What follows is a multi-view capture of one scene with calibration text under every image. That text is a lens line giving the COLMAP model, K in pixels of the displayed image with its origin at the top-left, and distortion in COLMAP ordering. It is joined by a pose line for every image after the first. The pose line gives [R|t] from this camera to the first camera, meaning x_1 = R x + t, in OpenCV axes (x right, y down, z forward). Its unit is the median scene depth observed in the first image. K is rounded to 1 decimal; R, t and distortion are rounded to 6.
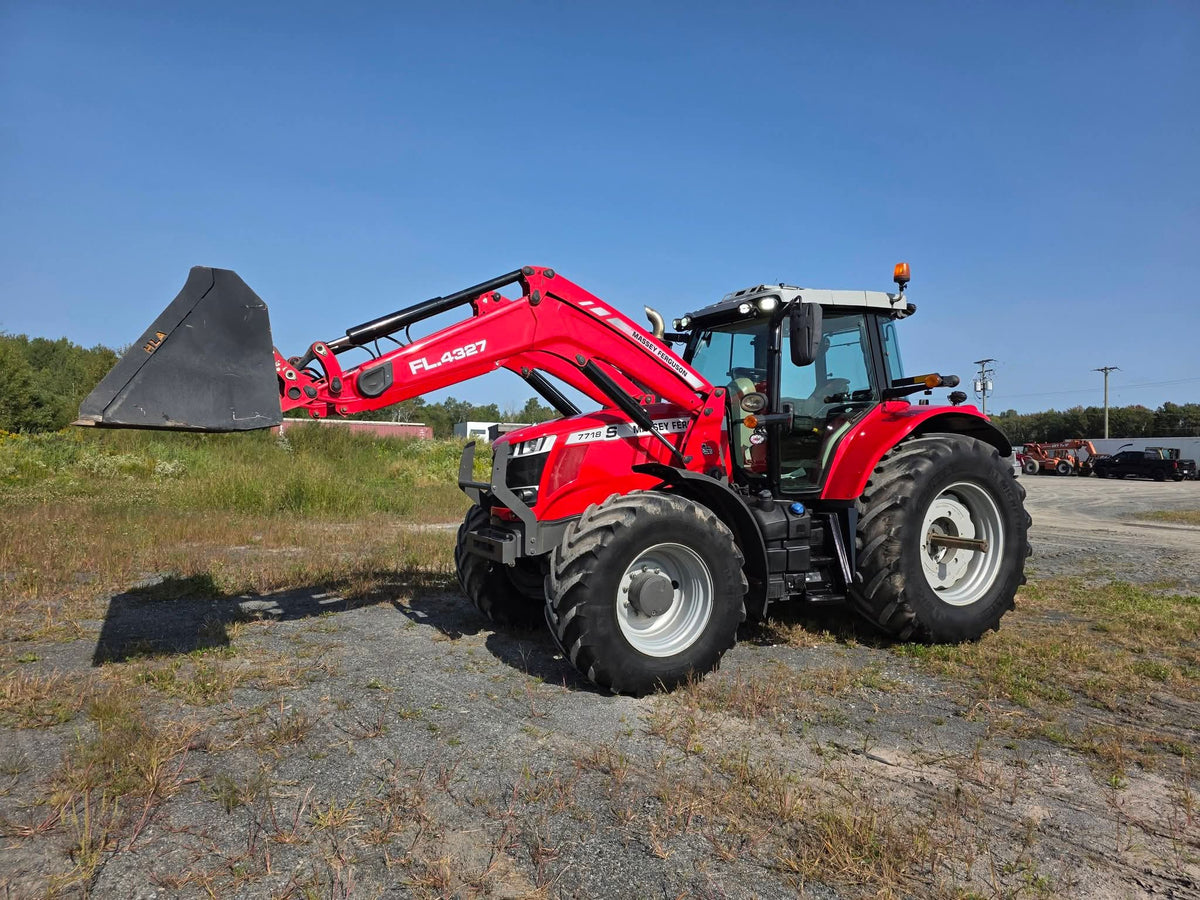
lens RADIAL K [[799.2, 0, 593.2], [0, 799.2, 450.7], [0, 0, 1]] dist [0.097703, -0.084692]
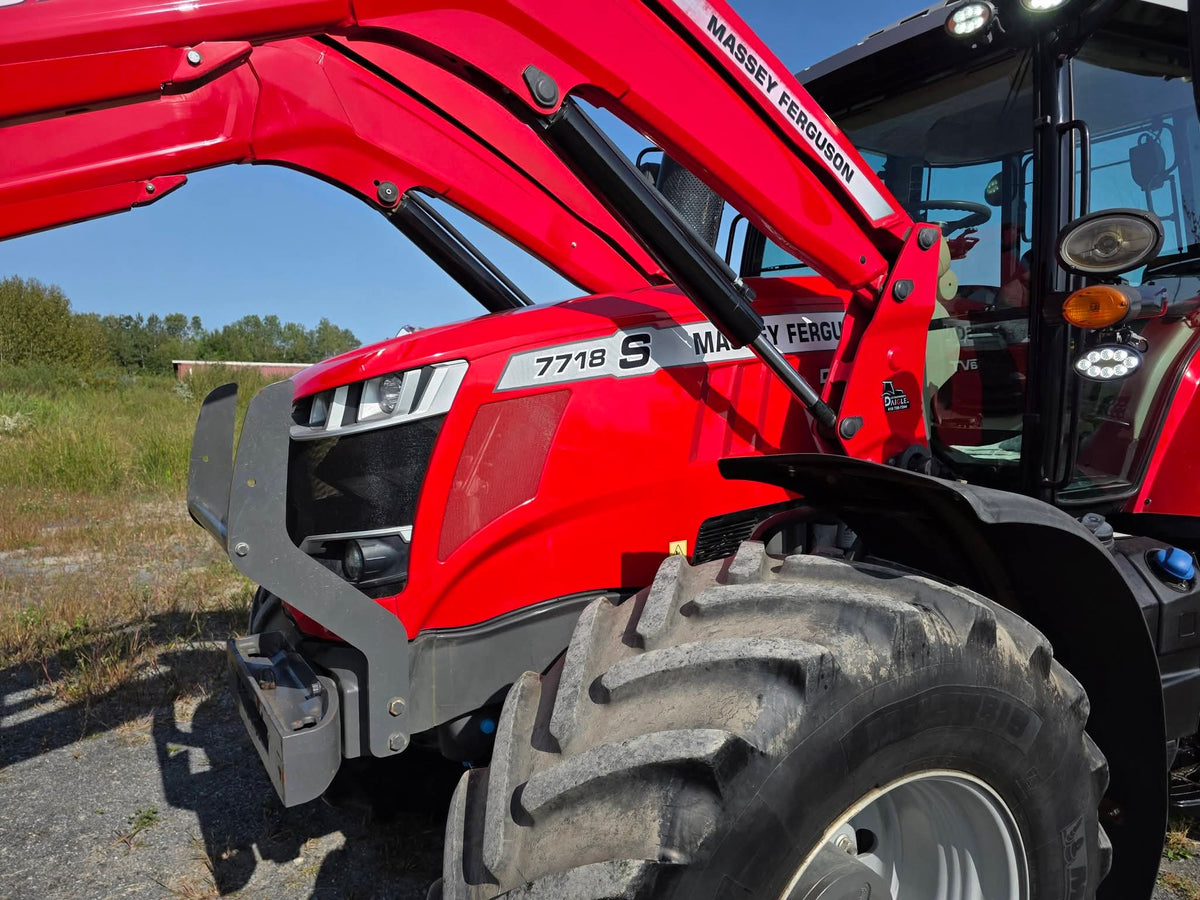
lens RADIAL K [[800.0, 0, 600.0], [0, 800.0, 450.0], [0, 0, 1]] dist [0.099189, -0.080211]
pose [[0.997260, -0.020968, 0.070945, -0.017081], [0.015834, 0.997268, 0.072156, -0.006467], [-0.072265, -0.070834, 0.994867, 0.671418]]
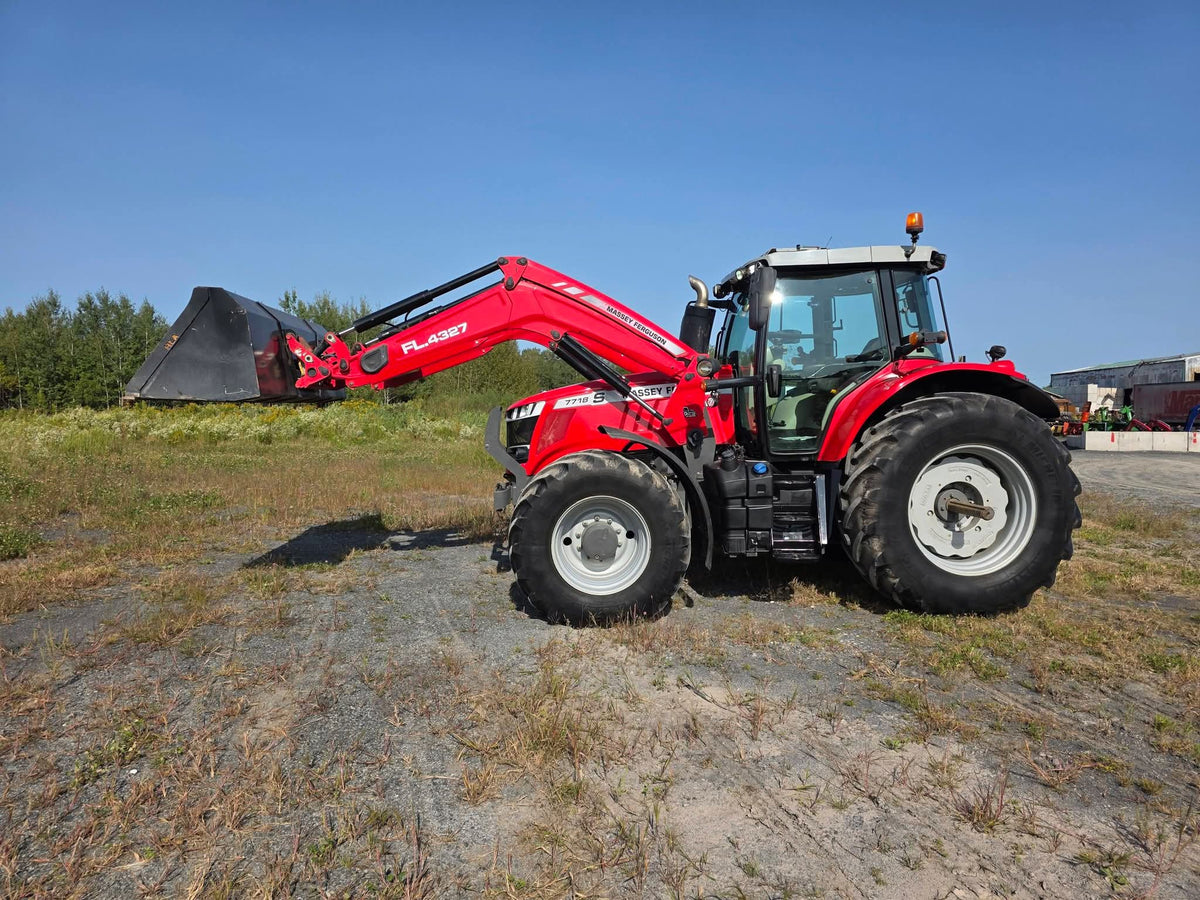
lens RADIAL K [[799.2, 0, 593.2], [0, 799.2, 450.7], [0, 0, 1]] dist [0.097703, -0.084692]
pose [[0.919294, 0.010244, -0.393438, 0.462377], [0.006985, 0.999079, 0.042334, 0.003474], [0.393509, -0.041665, 0.918376, -0.032119]]
